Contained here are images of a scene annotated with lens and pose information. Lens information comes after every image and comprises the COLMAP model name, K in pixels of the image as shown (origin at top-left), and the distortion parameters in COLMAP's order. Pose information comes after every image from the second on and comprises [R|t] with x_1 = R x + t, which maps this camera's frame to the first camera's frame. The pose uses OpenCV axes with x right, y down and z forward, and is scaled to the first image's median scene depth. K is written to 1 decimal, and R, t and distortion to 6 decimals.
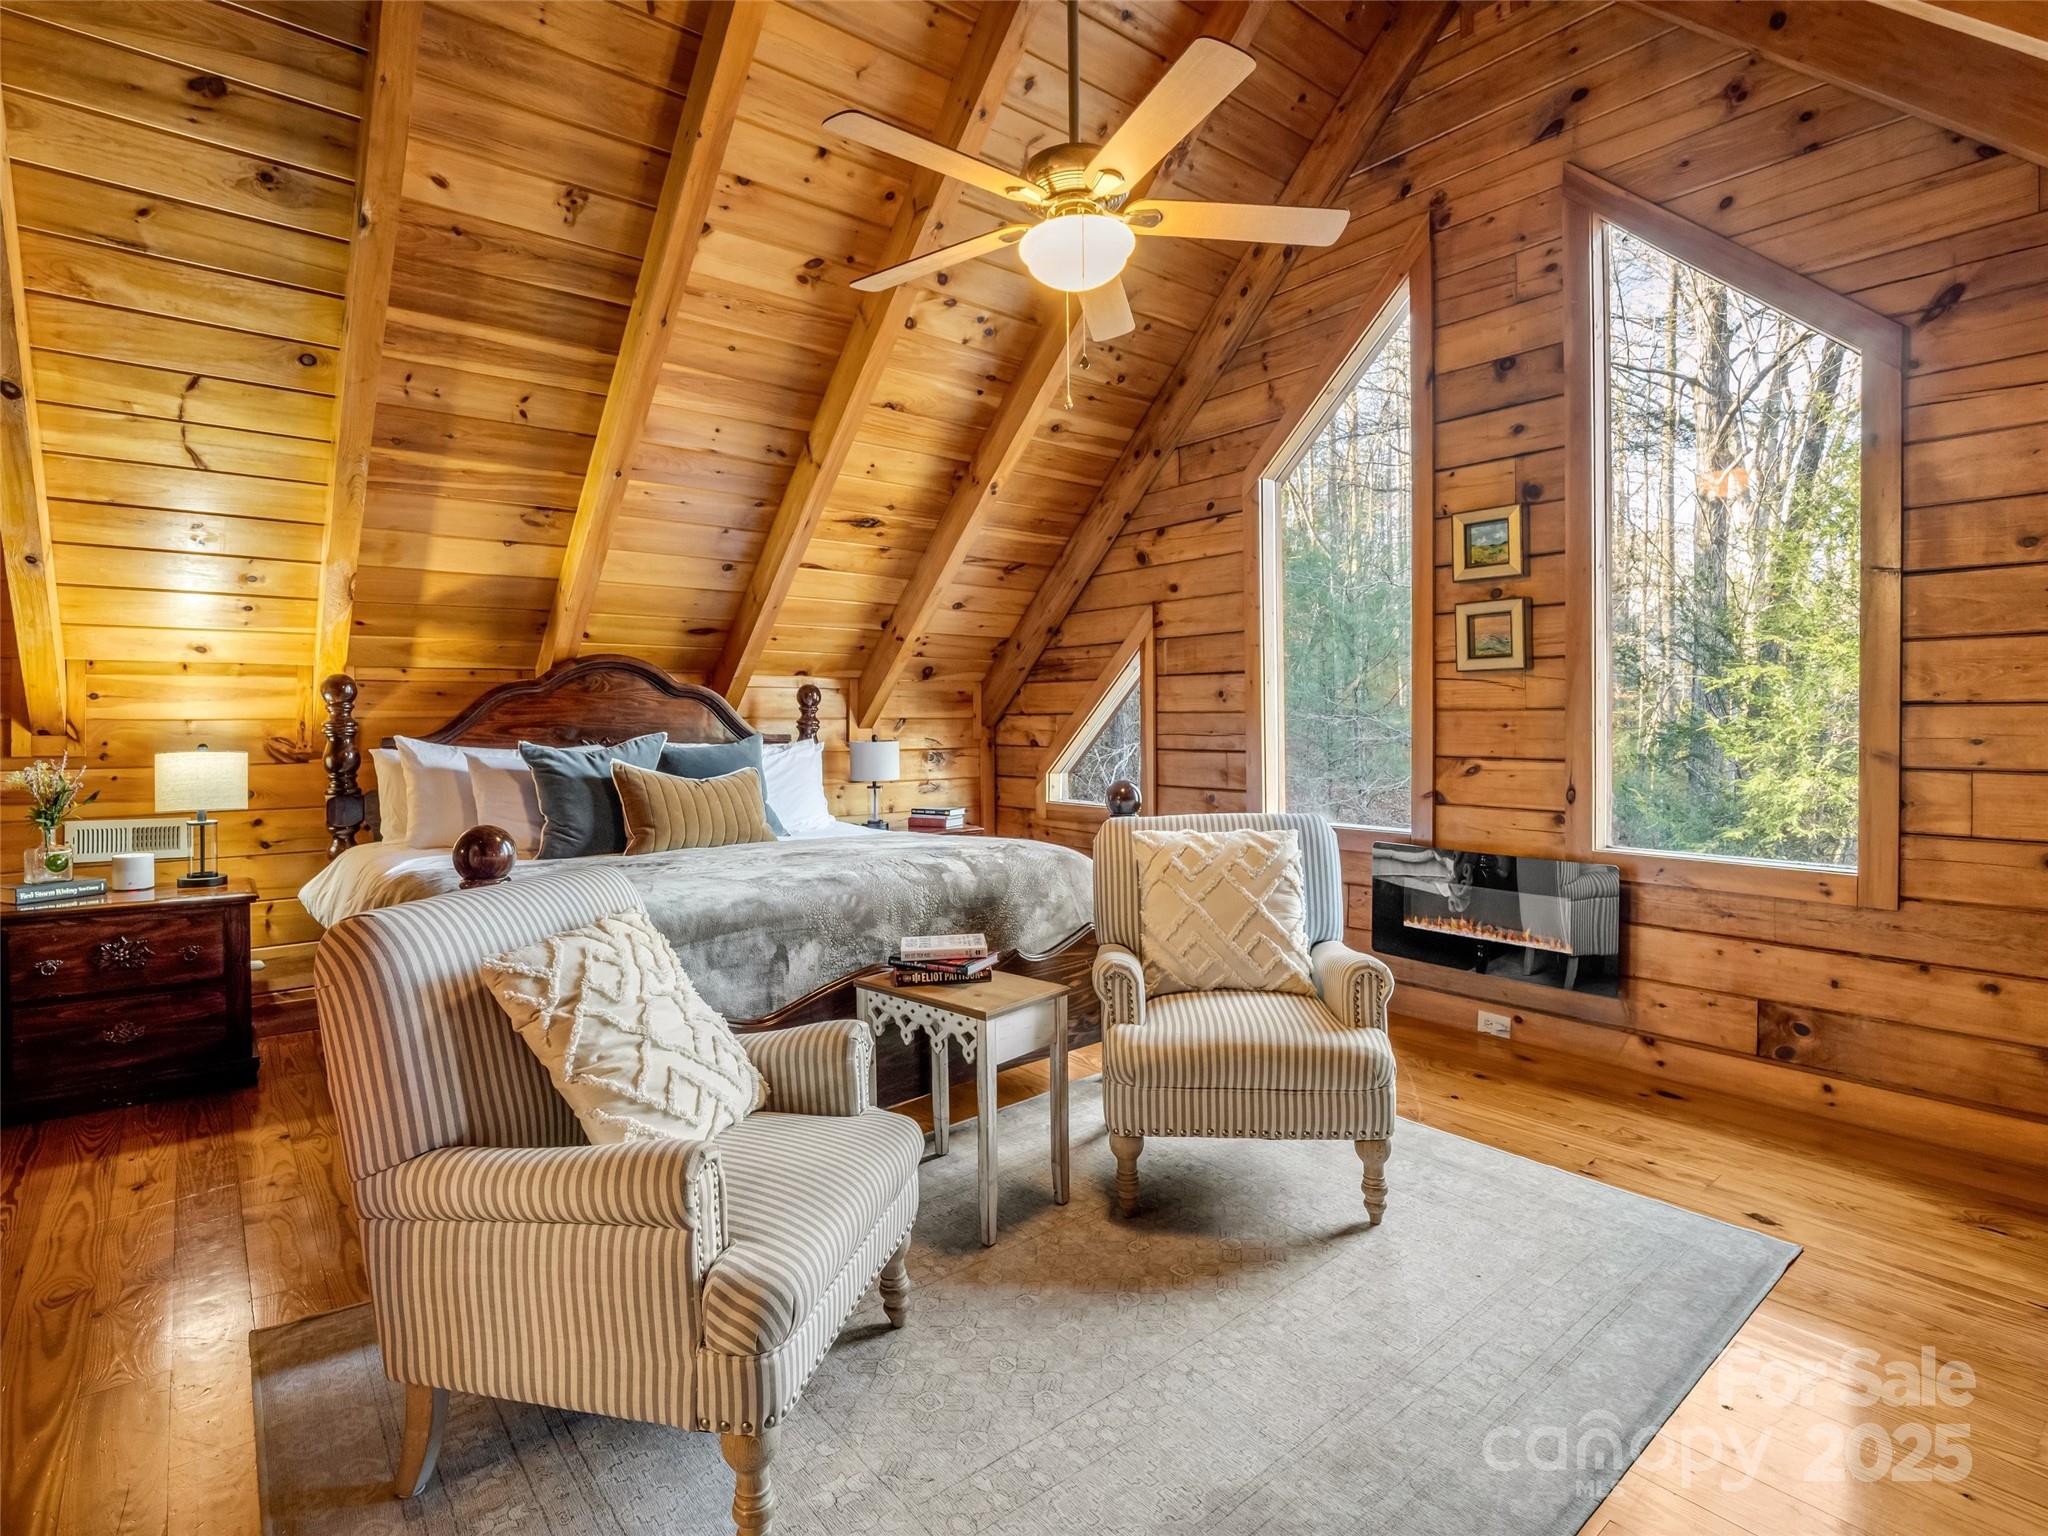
lens RADIAL K [[1015.1, 0, 1023.2], [0, 1015.1, 739.1], [0, 0, 1]] dist [-0.014618, -0.000571]
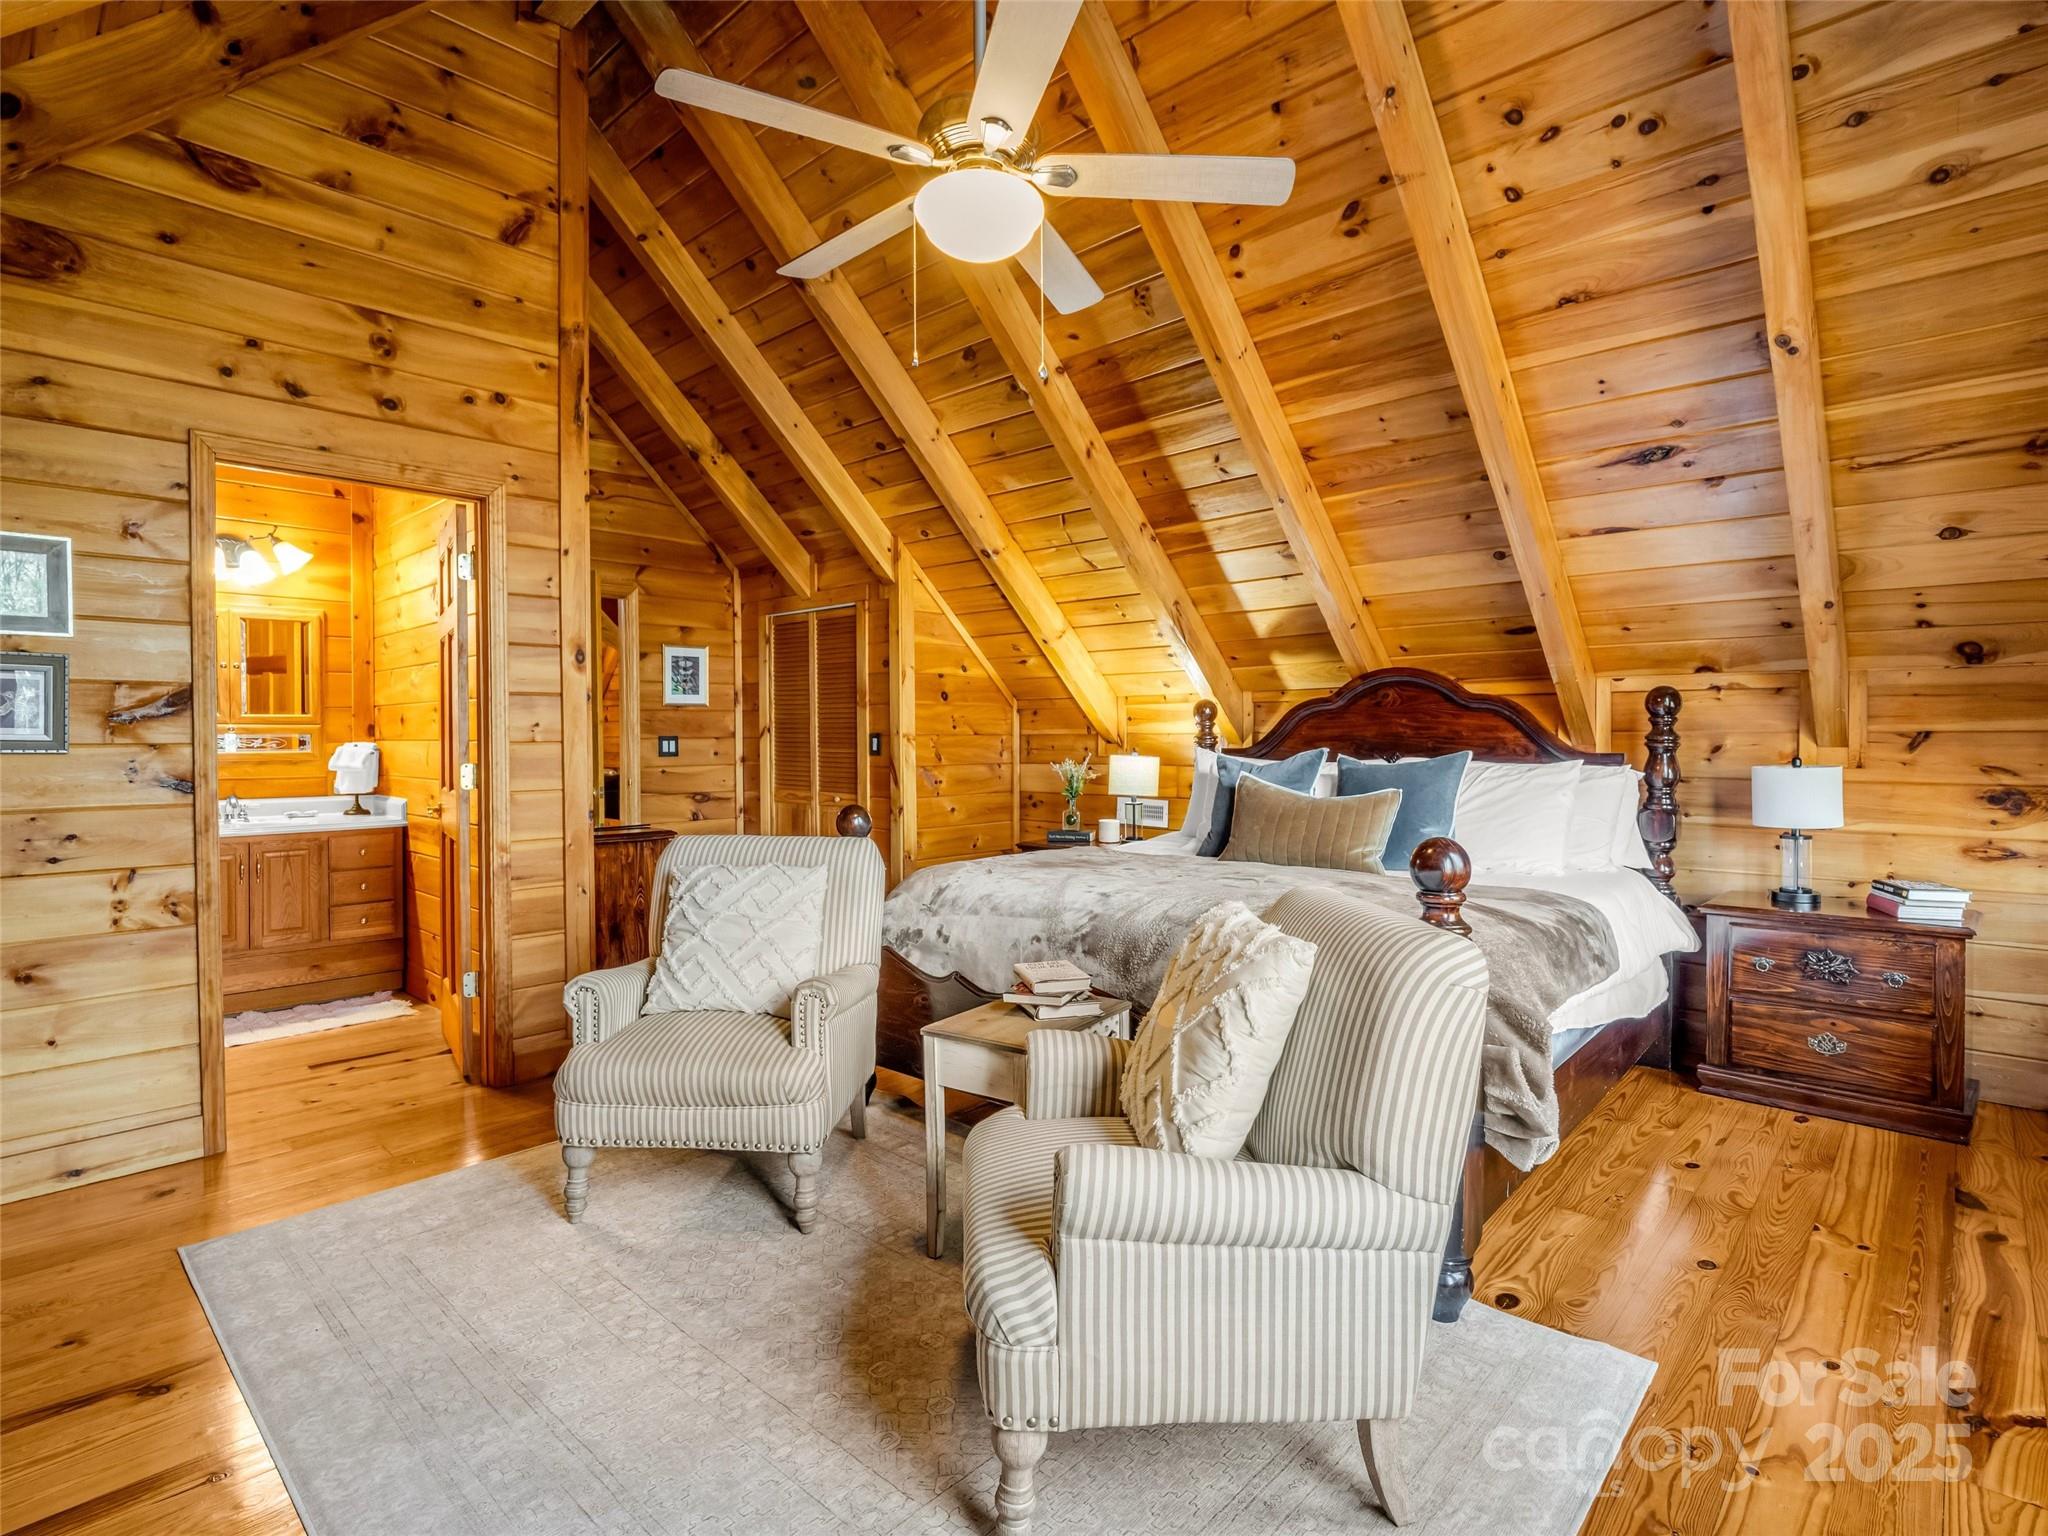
lens RADIAL K [[1027.0, 0, 1008.8], [0, 1027.0, 749.4], [0, 0, 1]] dist [-0.012813, -0.002088]
pose [[0.129295, 0.017794, -0.991446, 0.417728], [-0.014857, 0.999762, 0.016005, -0.011766], [0.991495, 0.012661, 0.129529, 0.396813]]
